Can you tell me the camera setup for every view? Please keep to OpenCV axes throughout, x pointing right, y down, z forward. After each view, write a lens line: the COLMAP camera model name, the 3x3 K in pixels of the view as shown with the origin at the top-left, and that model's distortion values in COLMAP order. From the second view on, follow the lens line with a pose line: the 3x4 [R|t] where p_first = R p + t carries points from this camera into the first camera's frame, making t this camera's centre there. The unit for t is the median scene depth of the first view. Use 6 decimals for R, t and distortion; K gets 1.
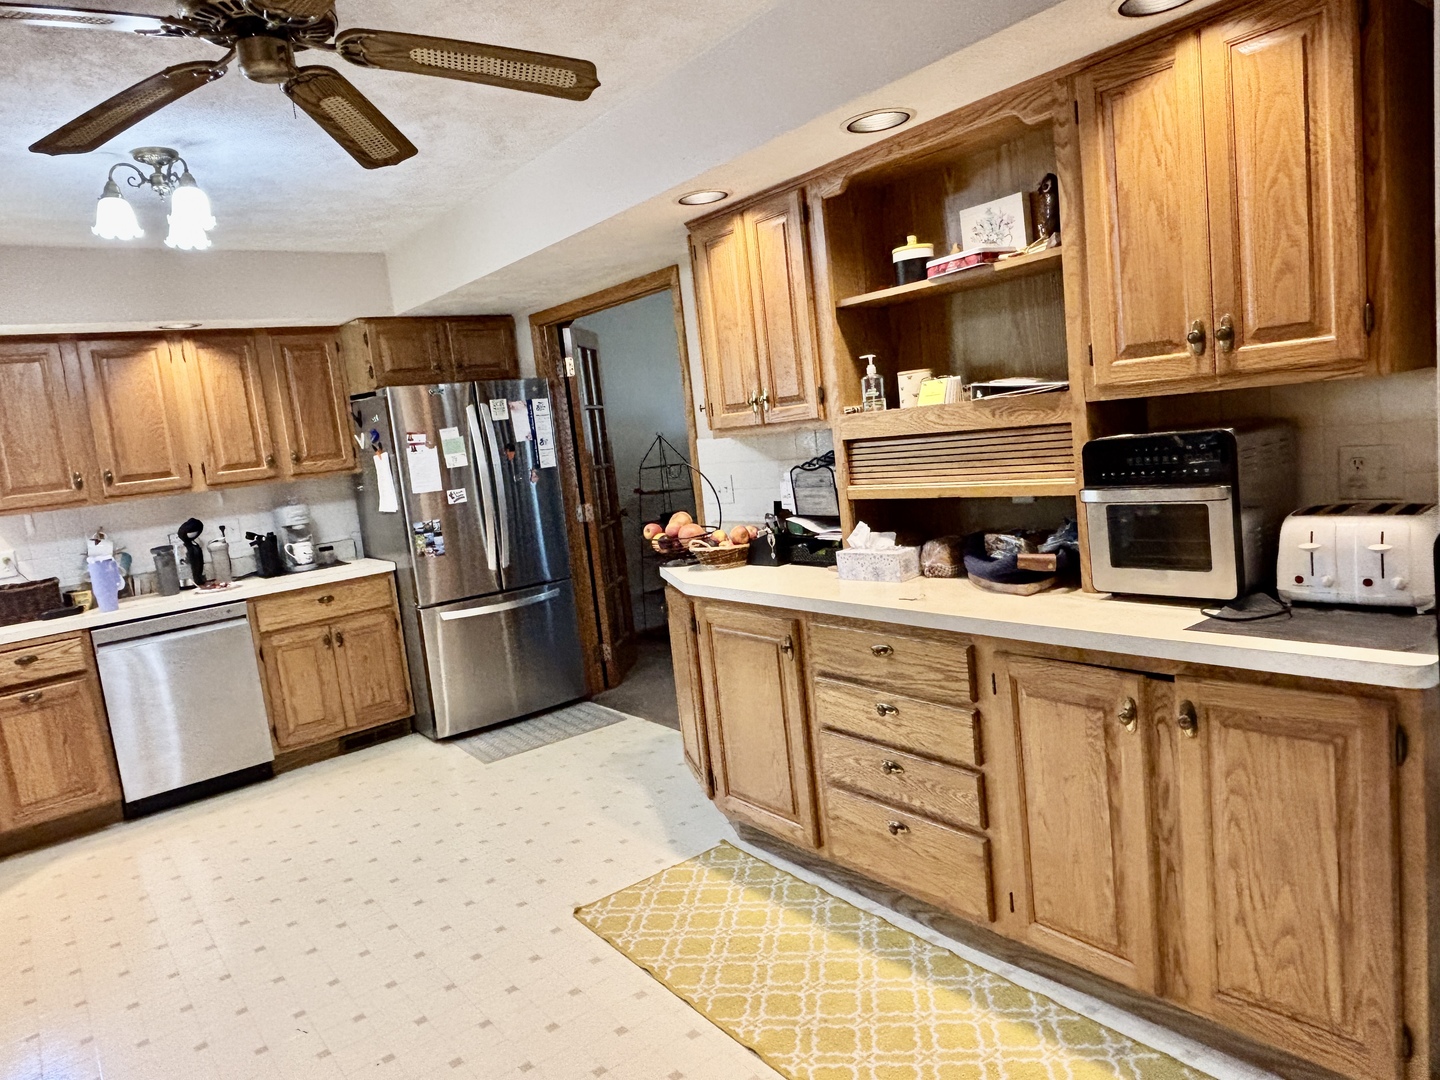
lens RADIAL K [[893.4, 0, 723.0], [0, 893.4, 539.4], [0, 0, 1]] dist [-0.003040, -0.018319]
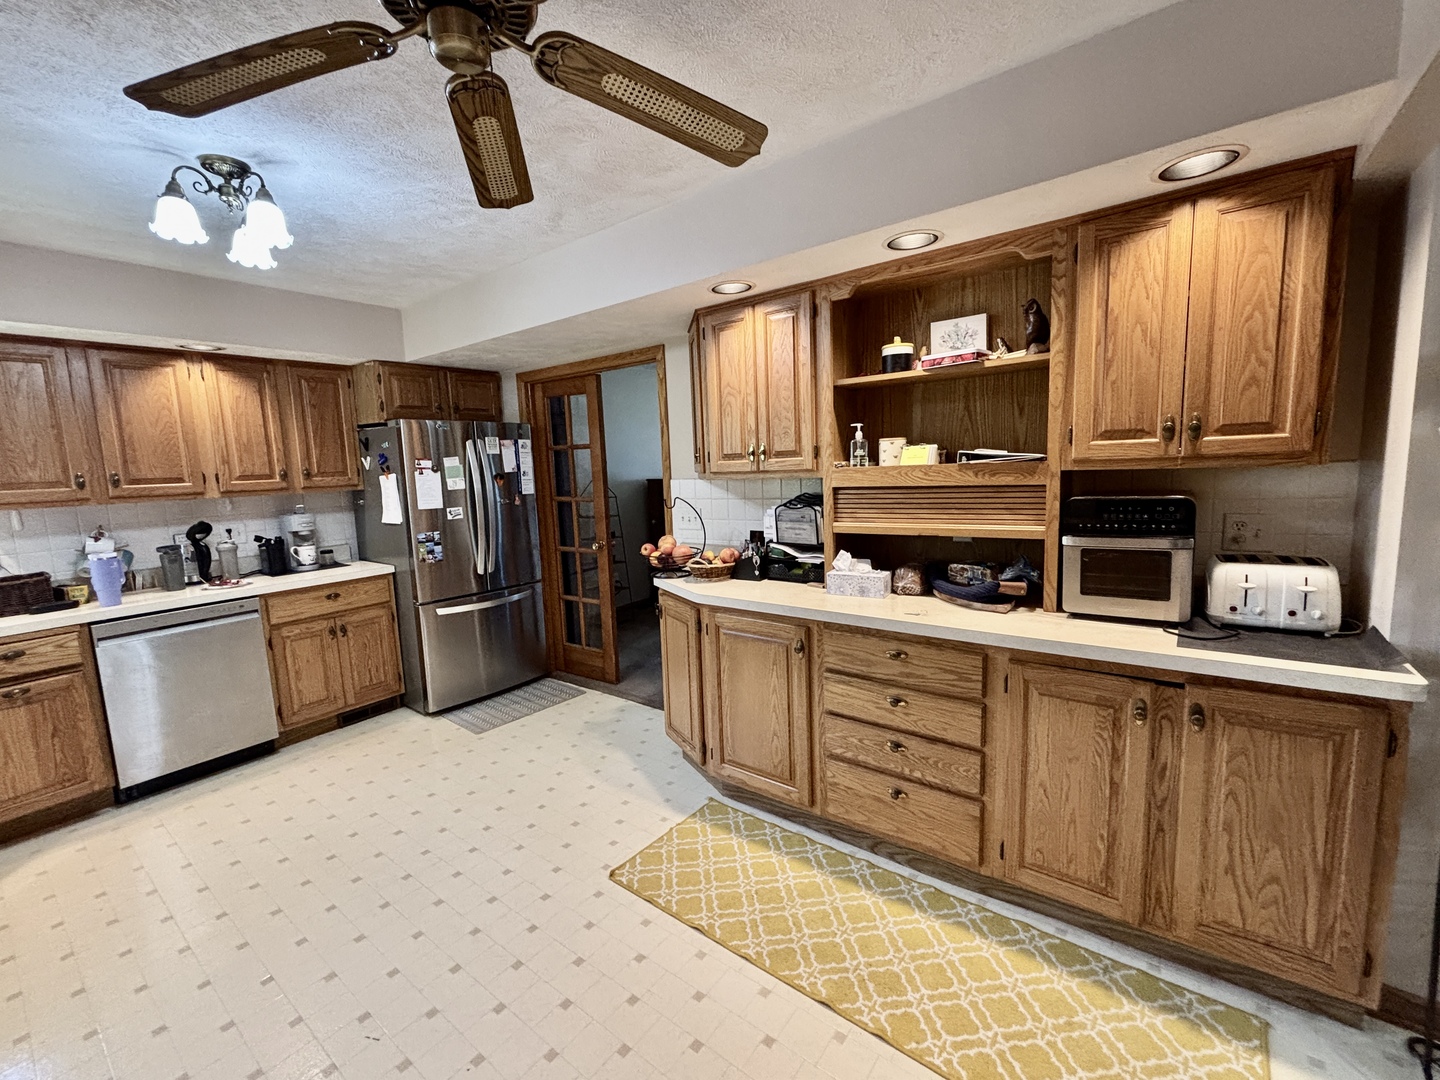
lens RADIAL K [[590.9, 0, 724.2], [0, 590.9, 541.0], [0, 0, 1]] dist [-0.015488, 0.004659]
pose [[0.968426, 0.039240, 0.246195, -0.240663], [-0.034586, 0.999132, -0.023200, -0.008092], [-0.246892, 0.013952, 0.968943, 0.219949]]
